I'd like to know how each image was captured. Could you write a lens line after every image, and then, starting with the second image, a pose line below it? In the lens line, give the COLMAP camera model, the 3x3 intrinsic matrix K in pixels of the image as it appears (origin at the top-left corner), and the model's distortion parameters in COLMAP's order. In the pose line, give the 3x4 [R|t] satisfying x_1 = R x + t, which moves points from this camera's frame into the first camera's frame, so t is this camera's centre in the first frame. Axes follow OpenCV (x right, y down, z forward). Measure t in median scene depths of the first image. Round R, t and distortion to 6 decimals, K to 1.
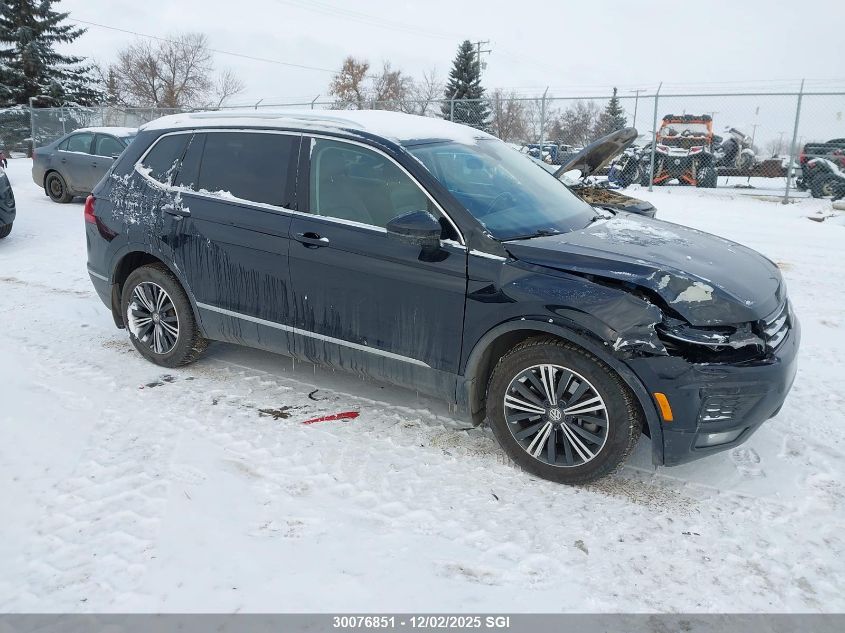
lens RADIAL K [[675.8, 0, 423.8], [0, 675.8, 244.9], [0, 0, 1]] dist [0.004537, 0.004756]
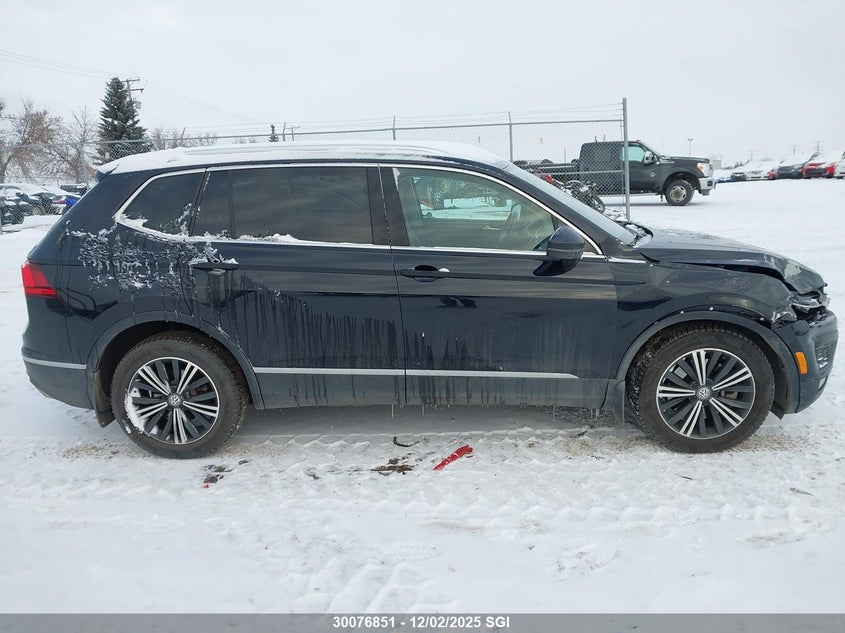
lens RADIAL K [[671.4, 0, 418.5], [0, 671.4, 232.8], [0, 0, 1]] dist [0.035245, -0.059178]
pose [[0.878911, -0.095717, 0.467284, -0.487589], [0.128536, 0.990946, -0.038781, -0.021907], [-0.459341, 0.094148, 0.883257, 0.130841]]
